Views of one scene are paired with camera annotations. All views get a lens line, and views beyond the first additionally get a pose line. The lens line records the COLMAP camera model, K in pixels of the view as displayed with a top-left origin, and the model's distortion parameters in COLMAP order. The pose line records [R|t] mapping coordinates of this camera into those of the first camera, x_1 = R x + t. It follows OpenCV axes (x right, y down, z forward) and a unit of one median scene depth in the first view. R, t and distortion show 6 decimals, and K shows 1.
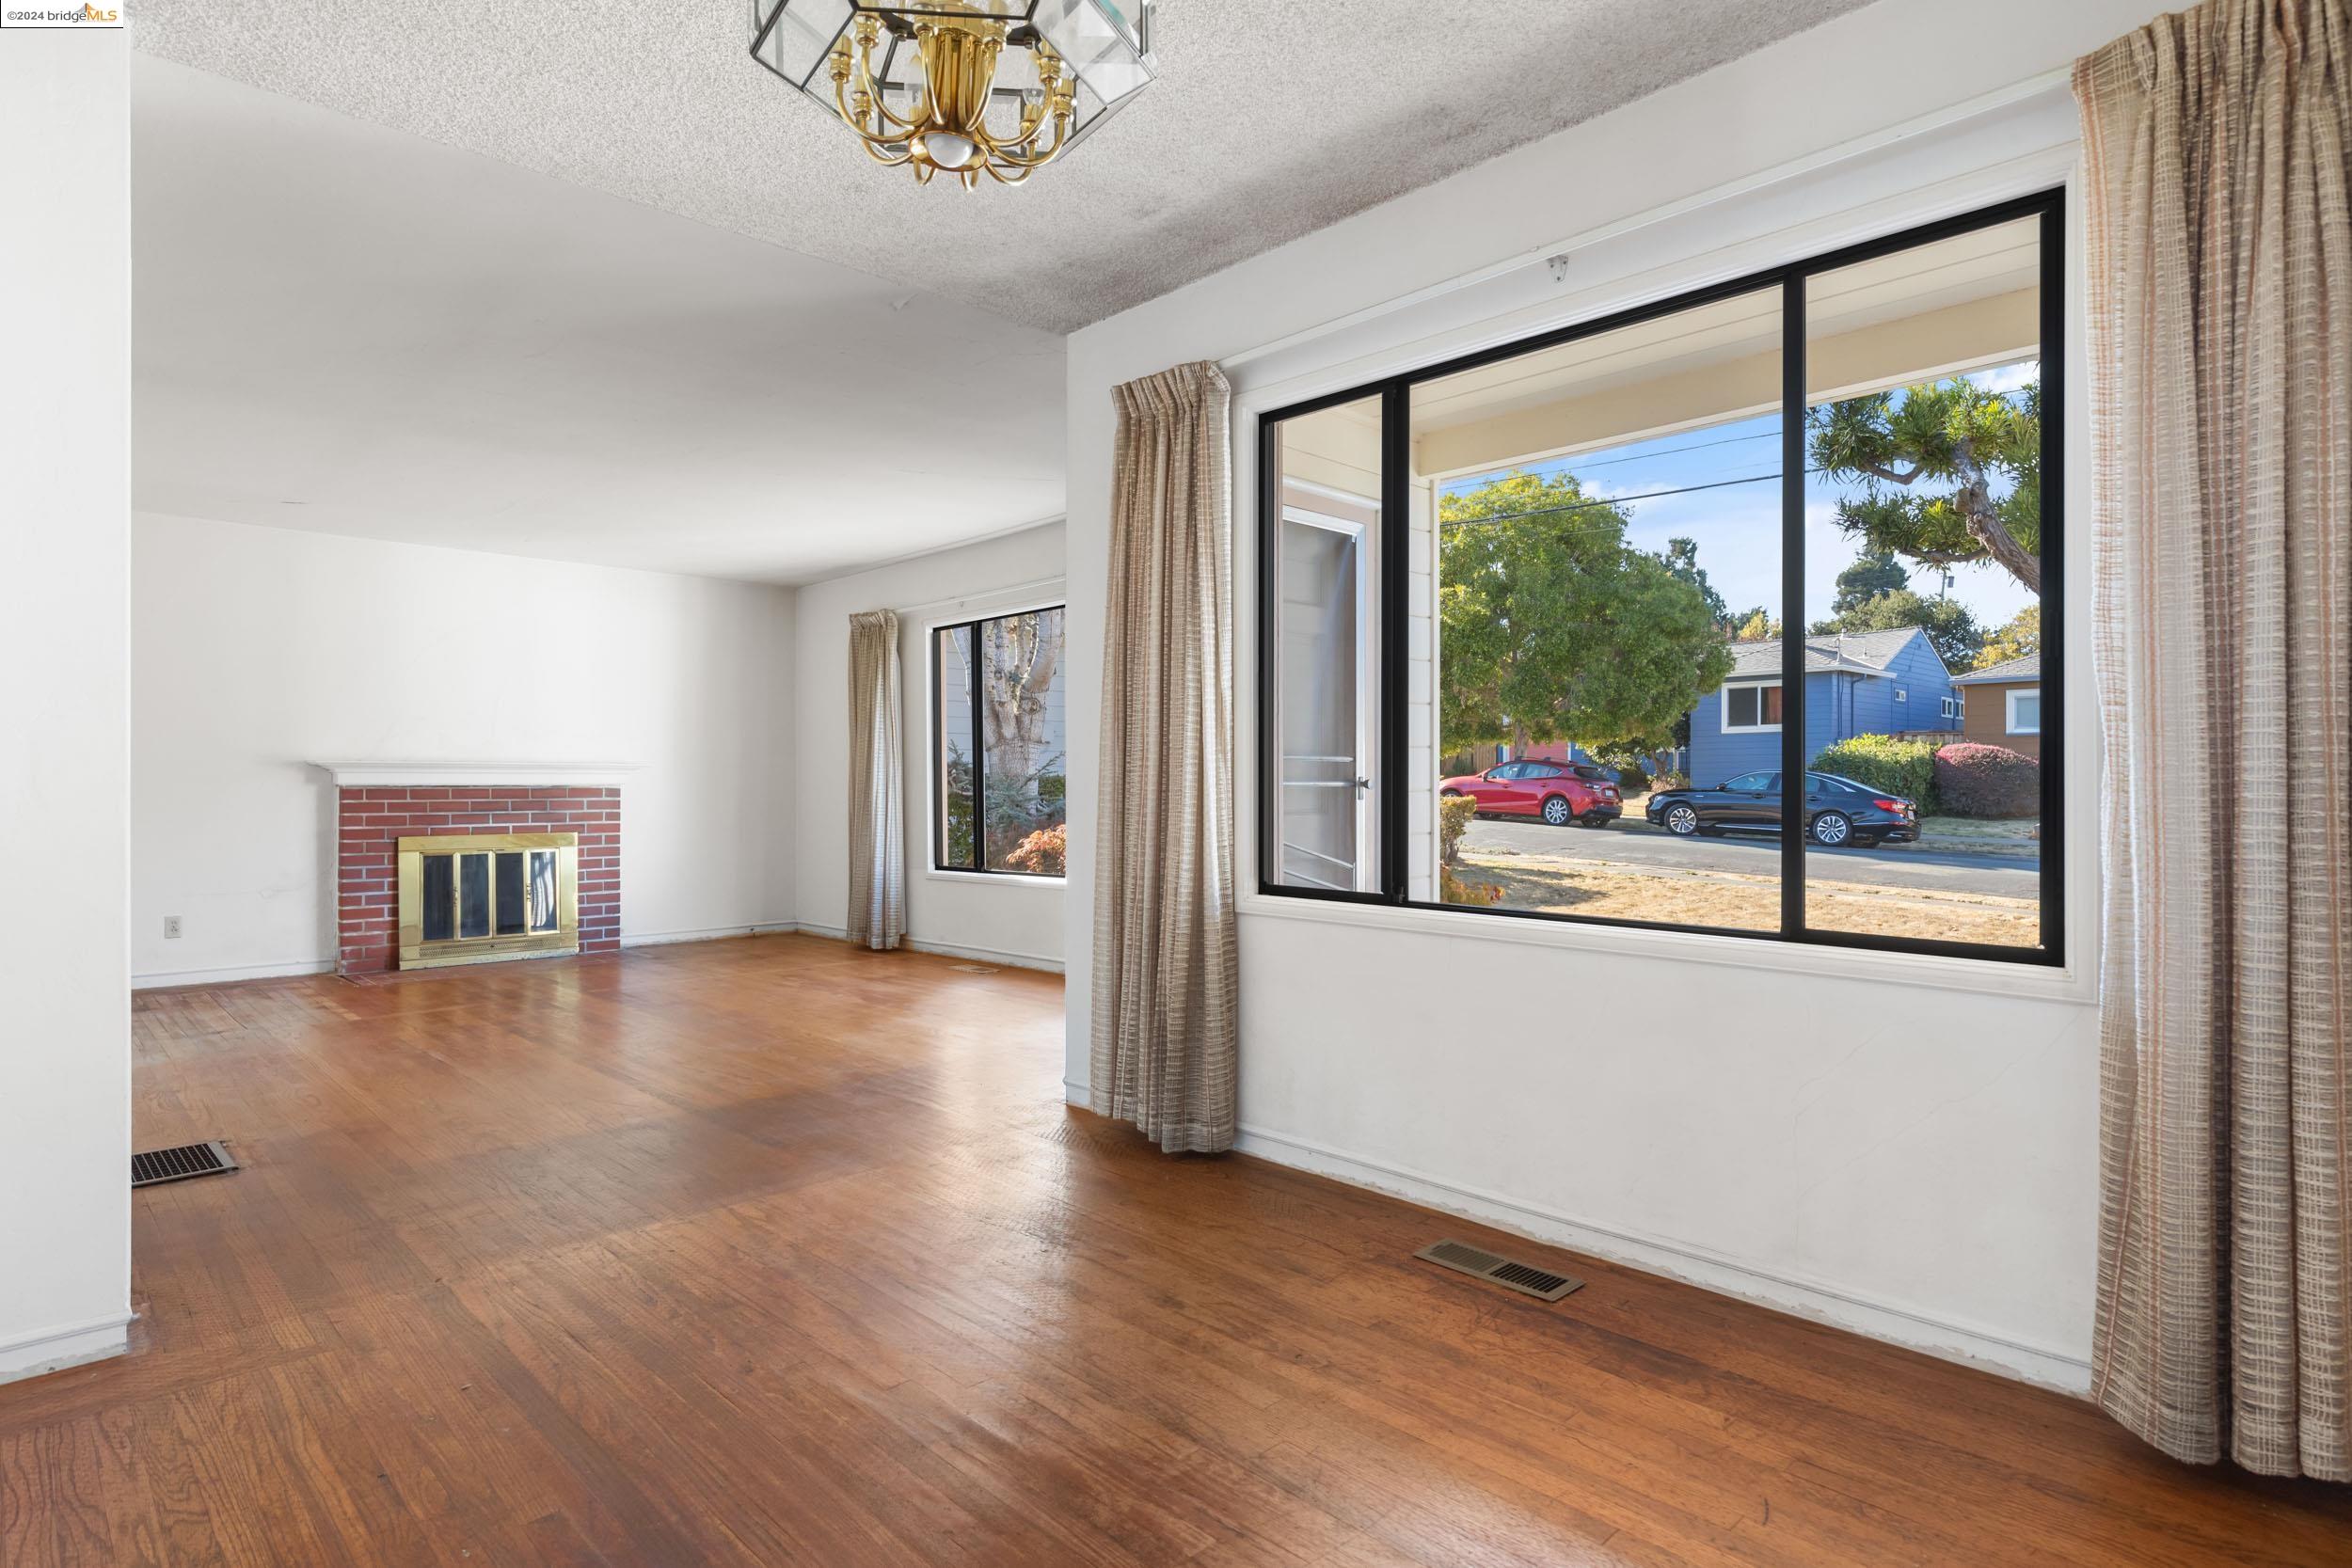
lens RADIAL K [[1246.6, 0, 1183.2], [0, 1246.6, 784.4], [0, 0, 1]] dist [0.006122, -0.002688]
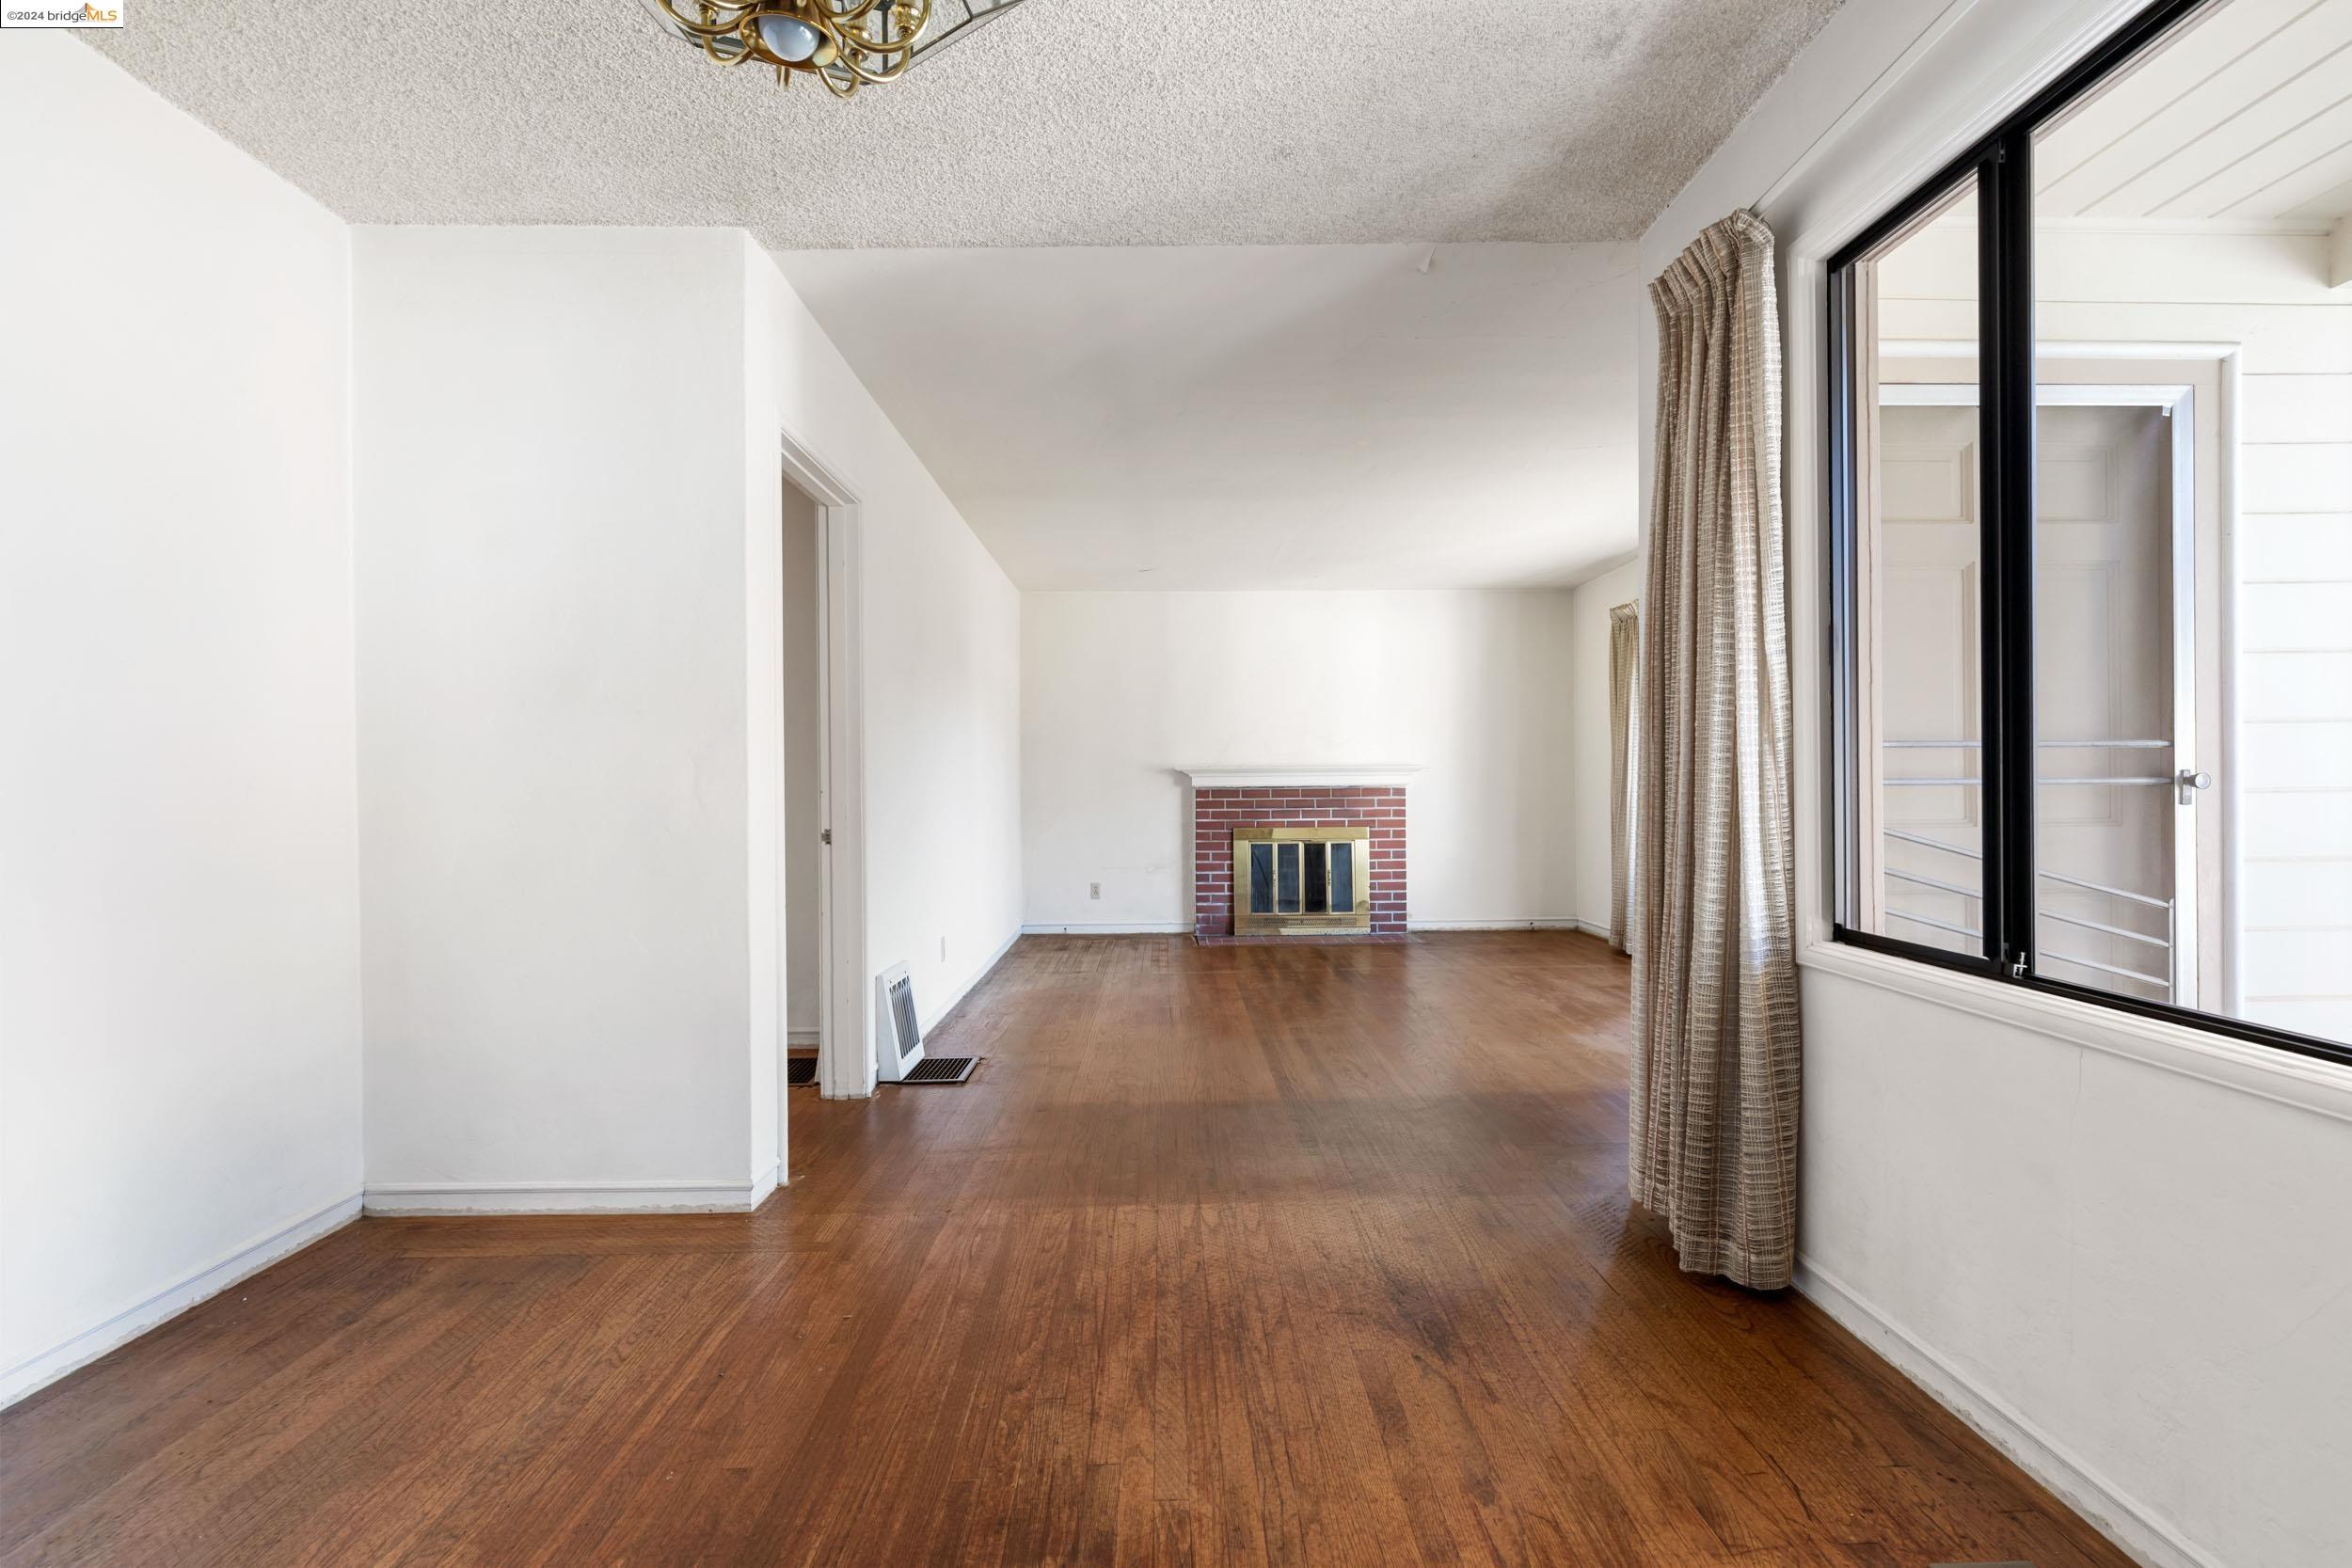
lens RADIAL K [[1145.8, 0, 1188.2], [0, 1145.8, 784.8], [0, 0, 1]] dist [0.000418, -0.000069]
pose [[0.733873, -0.005649, -0.679263, 0.115074], [0.007777, 0.999970, 0.000085, -0.001600], [0.679242, -0.005345, 0.733895, 0.135277]]
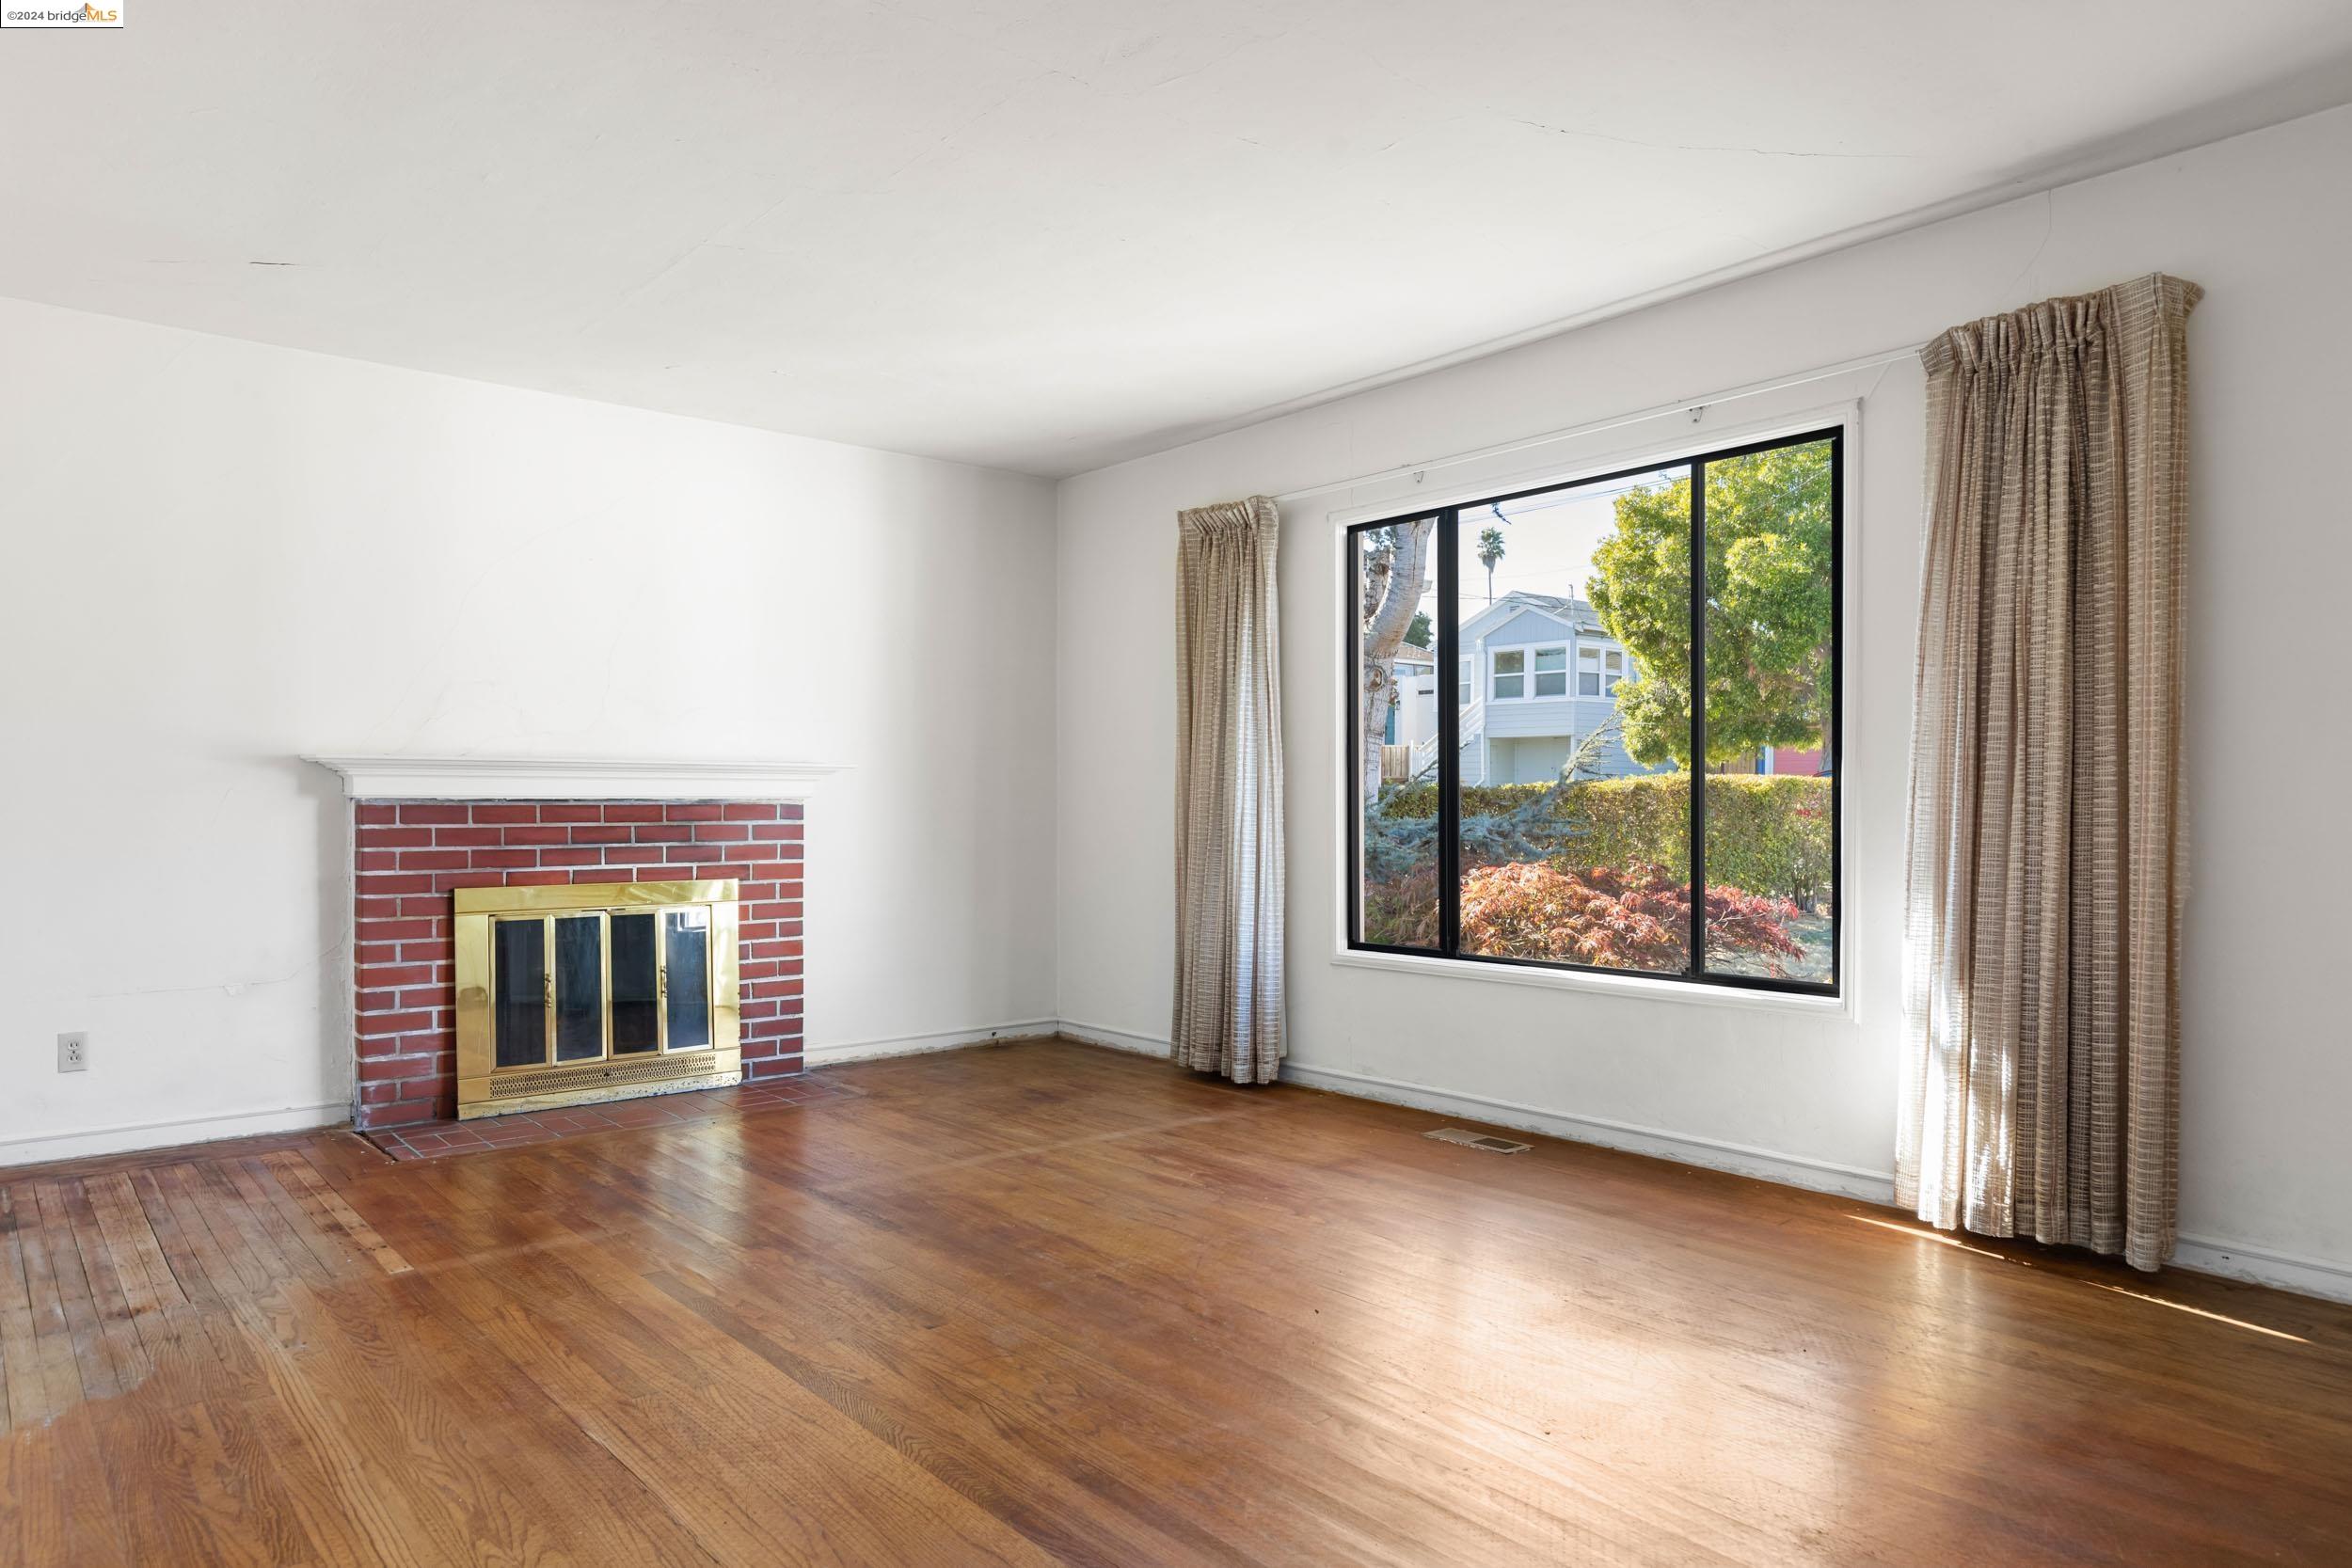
lens RADIAL K [[1468.5, 0, 1189.4], [0, 1468.5, 831.9], [0, 0, 1]] dist [0.010716, -0.001970]
pose [[0.997754, 0.005905, -0.066724, -0.250470], [-0.004341, 0.999713, 0.023570, -0.001420], [0.066844, -0.023228, 0.997493, 0.354183]]
